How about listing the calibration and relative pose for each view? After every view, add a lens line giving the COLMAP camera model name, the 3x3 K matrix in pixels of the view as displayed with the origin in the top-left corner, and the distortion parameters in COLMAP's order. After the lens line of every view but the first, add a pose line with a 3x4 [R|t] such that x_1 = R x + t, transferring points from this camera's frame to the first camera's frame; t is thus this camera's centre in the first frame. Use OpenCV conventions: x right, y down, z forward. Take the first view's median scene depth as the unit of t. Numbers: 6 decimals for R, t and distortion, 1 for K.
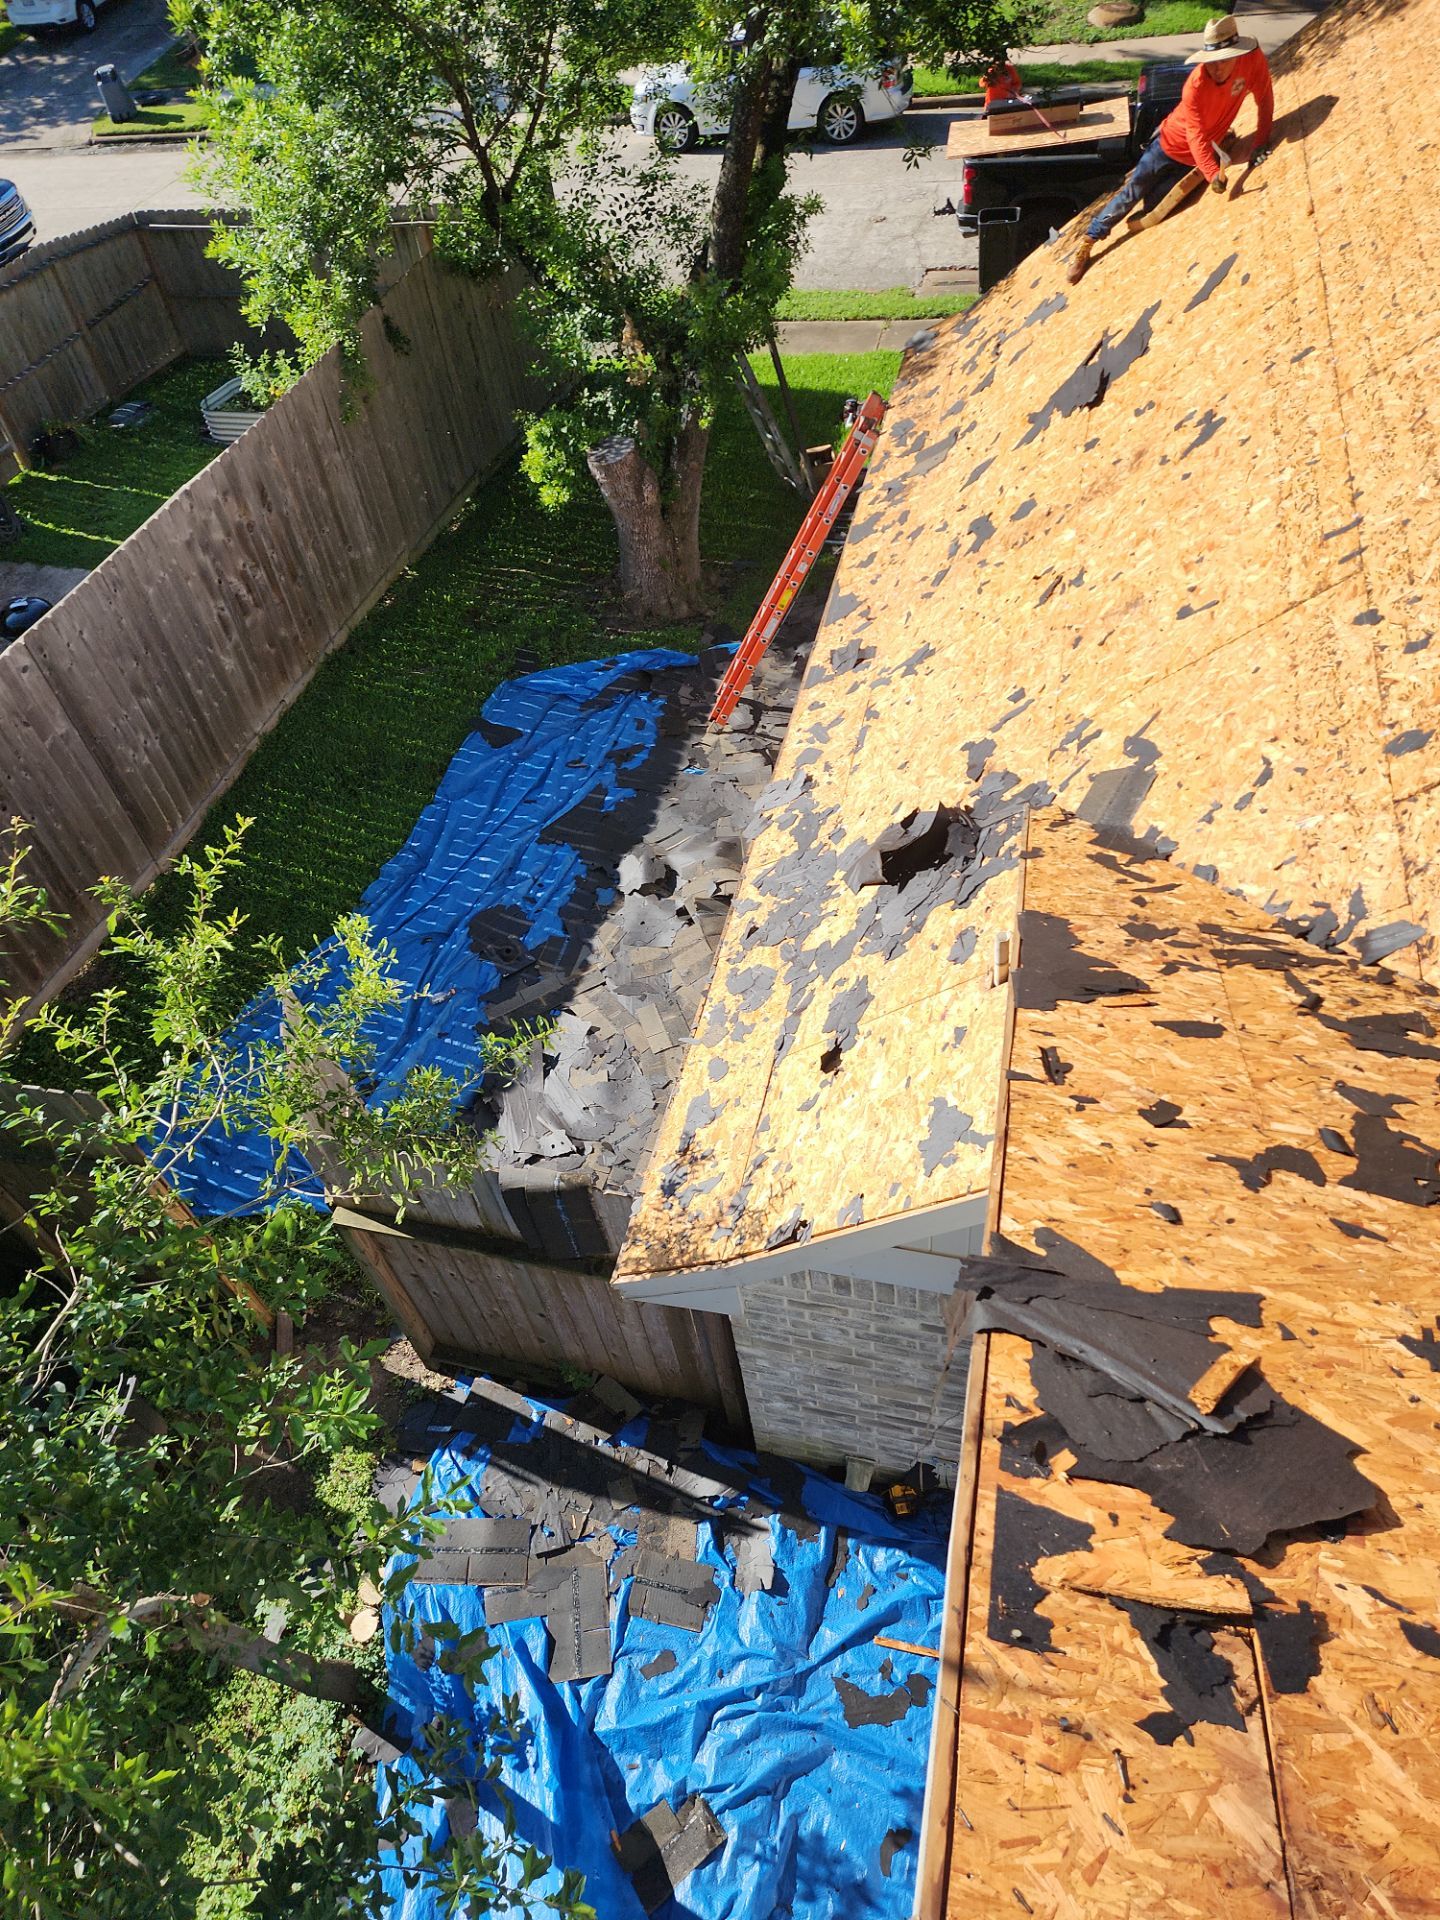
lens RADIAL K [[1204.5, 0, 751.5], [0, 1204.5, 965.3], [0, 0, 1]] dist [0.073655, -0.058738]
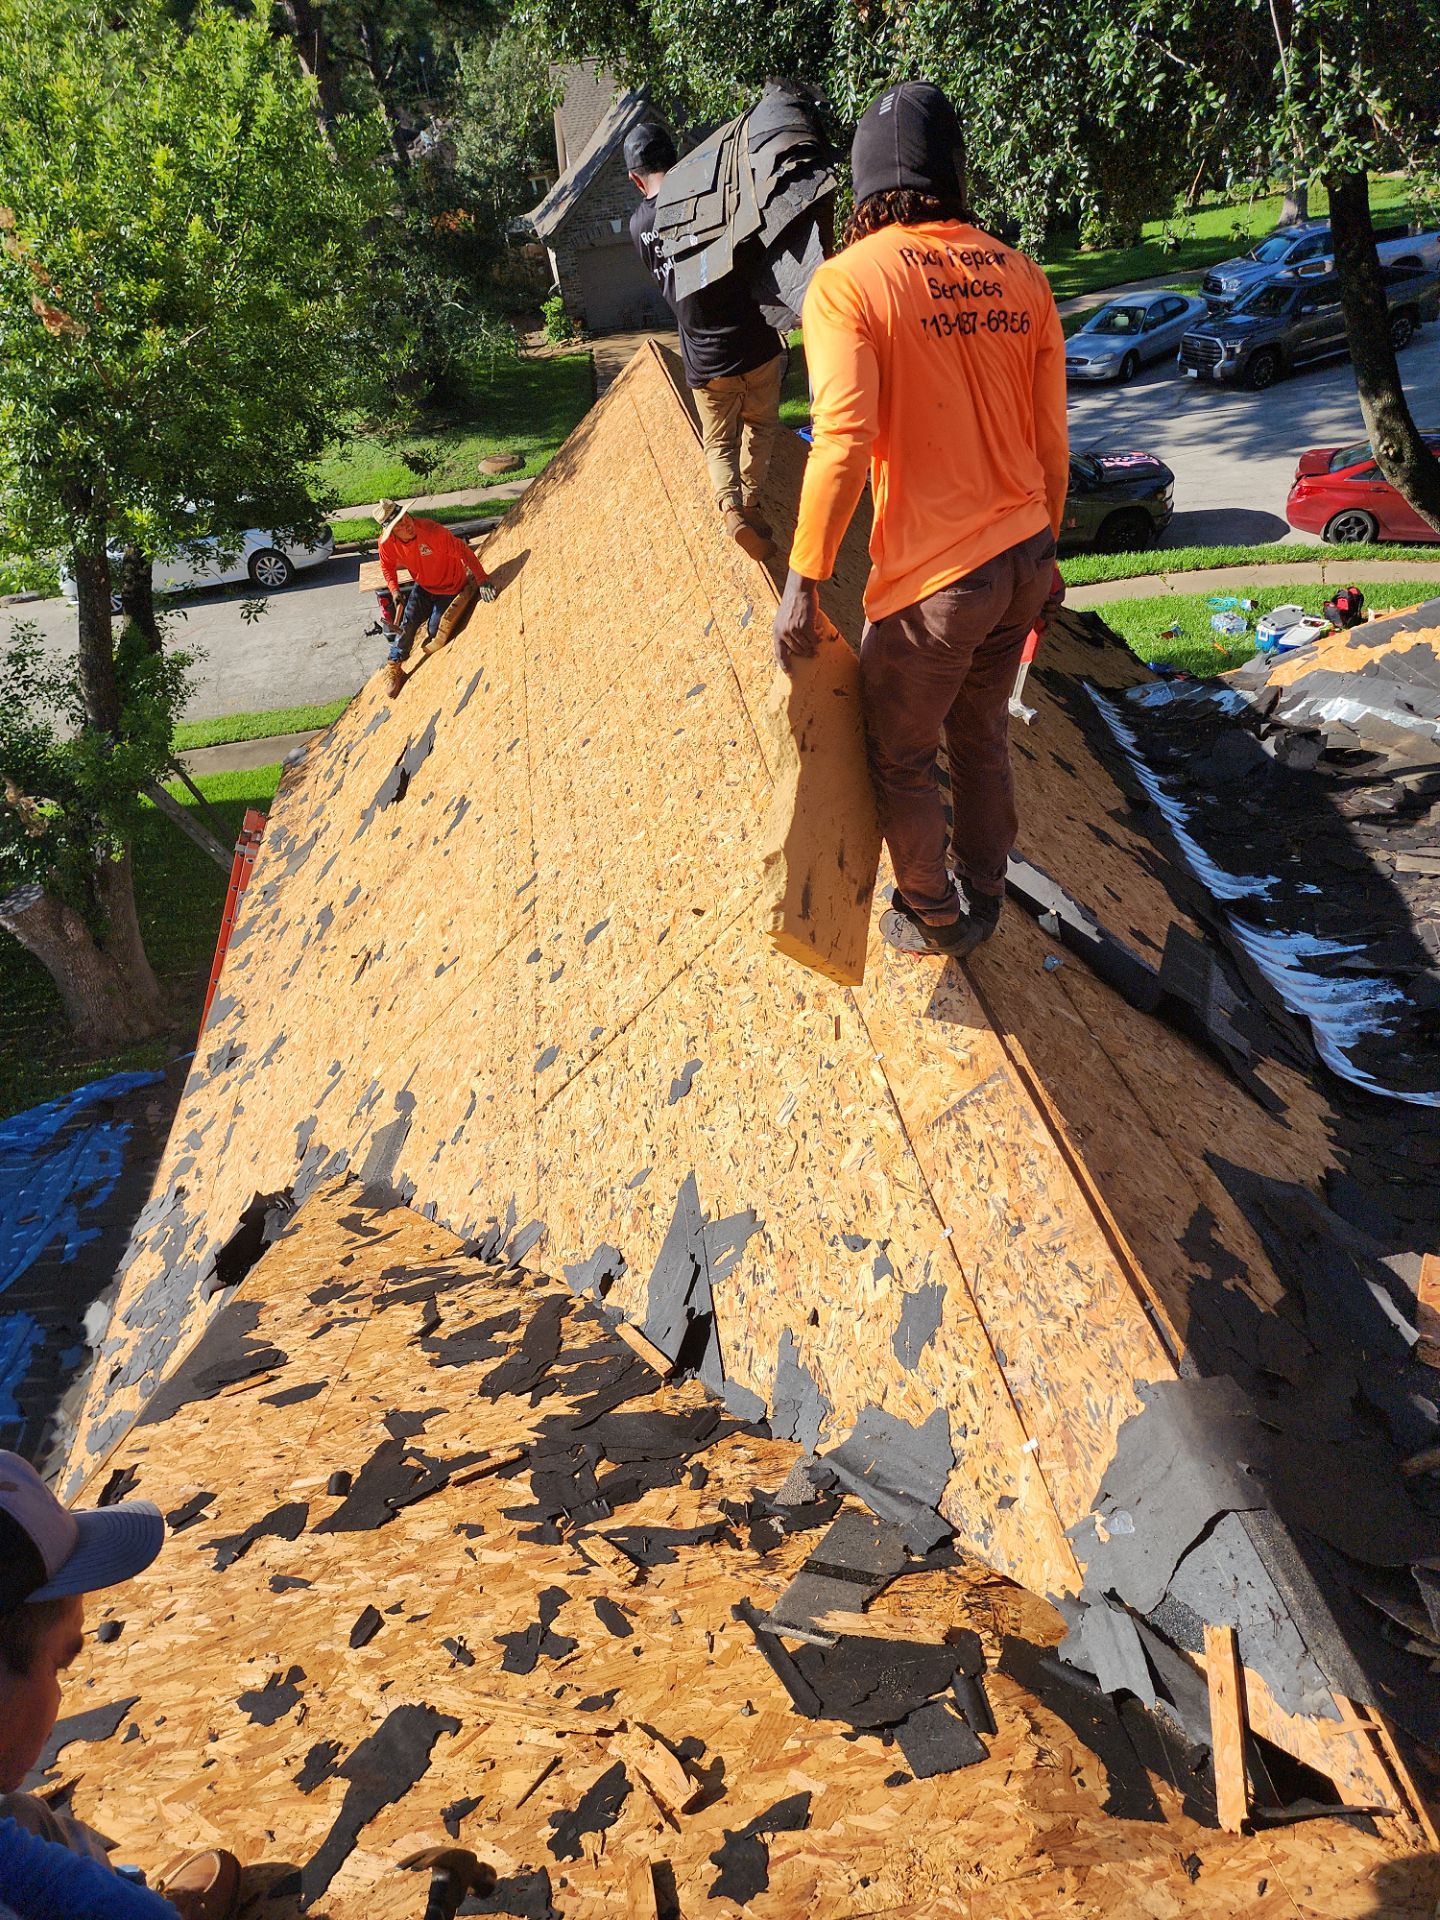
lens RADIAL K [[1204.5, 0, 751.5], [0, 1204.5, 965.3], [0, 0, 1]] dist [0.073655, -0.058738]
pose [[0.929012, -0.223852, 0.294663, 0.221084], [0.291994, 0.932603, -0.212111, 0.020024], [-0.227322, 0.283094, 0.931763, -0.079386]]
